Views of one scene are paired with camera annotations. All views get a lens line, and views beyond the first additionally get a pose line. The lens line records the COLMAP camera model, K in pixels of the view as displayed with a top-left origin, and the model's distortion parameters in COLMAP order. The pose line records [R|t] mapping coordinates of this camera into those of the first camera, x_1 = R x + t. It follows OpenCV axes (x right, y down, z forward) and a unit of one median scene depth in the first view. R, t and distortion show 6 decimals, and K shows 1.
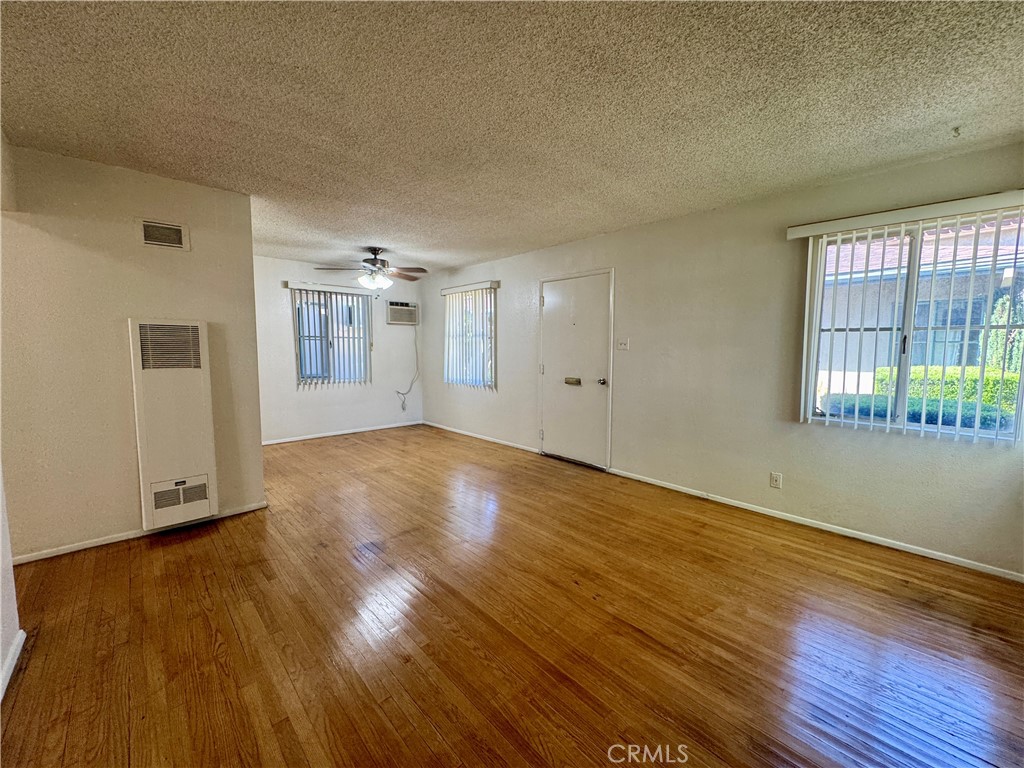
lens RADIAL K [[412.2, 0, 512.0], [0, 412.2, 384.0], [0, 0, 1]] dist [0.000265, 0.000010]
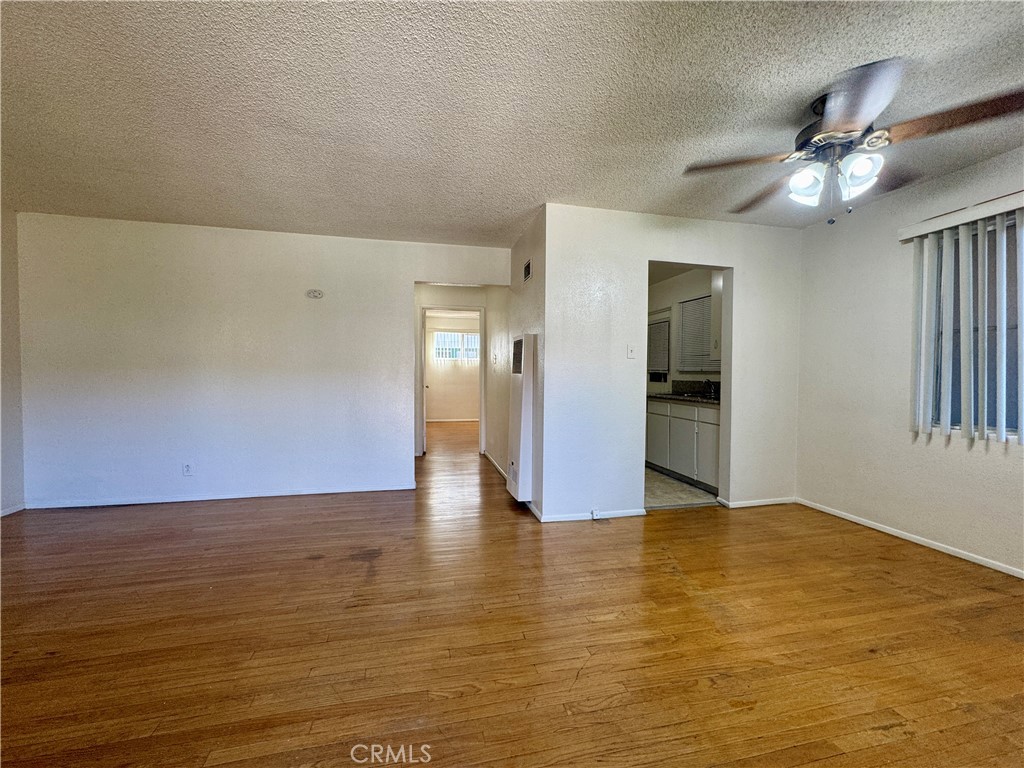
lens RADIAL K [[412.2, 0, 512.0], [0, 412.2, 384.0], [0, 0, 1]] dist [0.000265, 0.000010]
pose [[-0.497631, 0.015916, -0.867243, 0.187498], [-0.086852, 0.993893, 0.068076, -0.057490], [0.863030, 0.109199, -0.493209, 0.976361]]
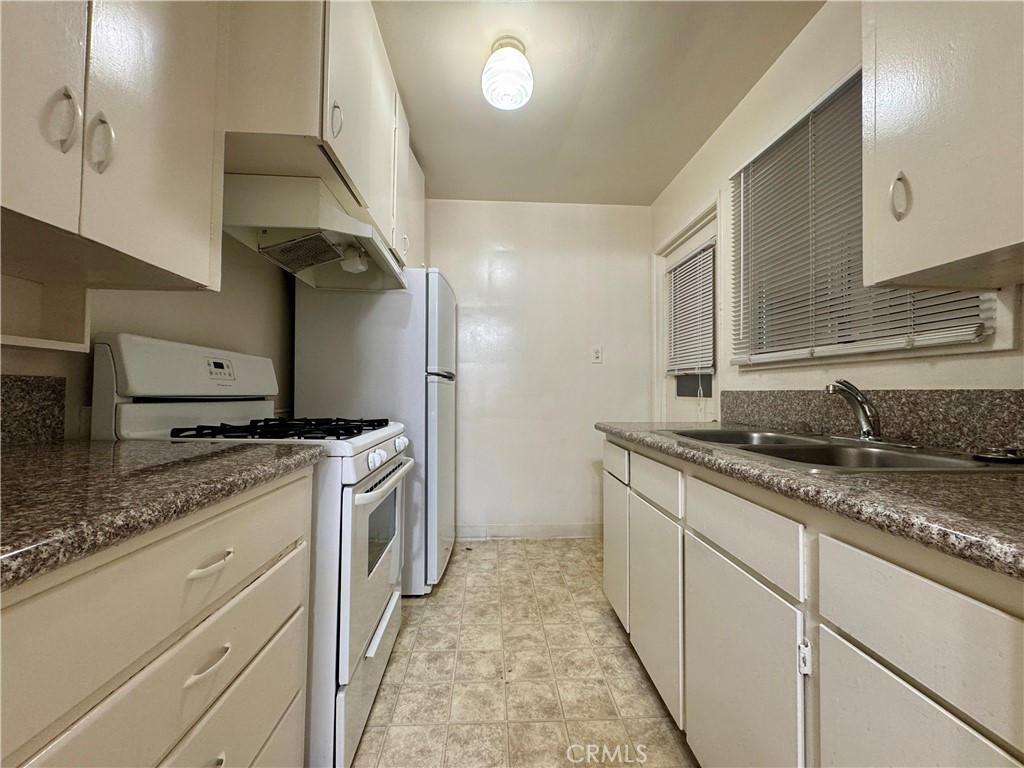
lens RADIAL K [[412.2, 0, 512.0], [0, 412.2, 384.0], [0, 0, 1]] dist [0.000265, 0.000010]
pose [[-0.637521, -0.024717, -0.770037, -0.578740], [-0.081703, 0.996018, 0.035671, -0.032395], [0.766089, 0.085655, -0.637002, 0.898468]]
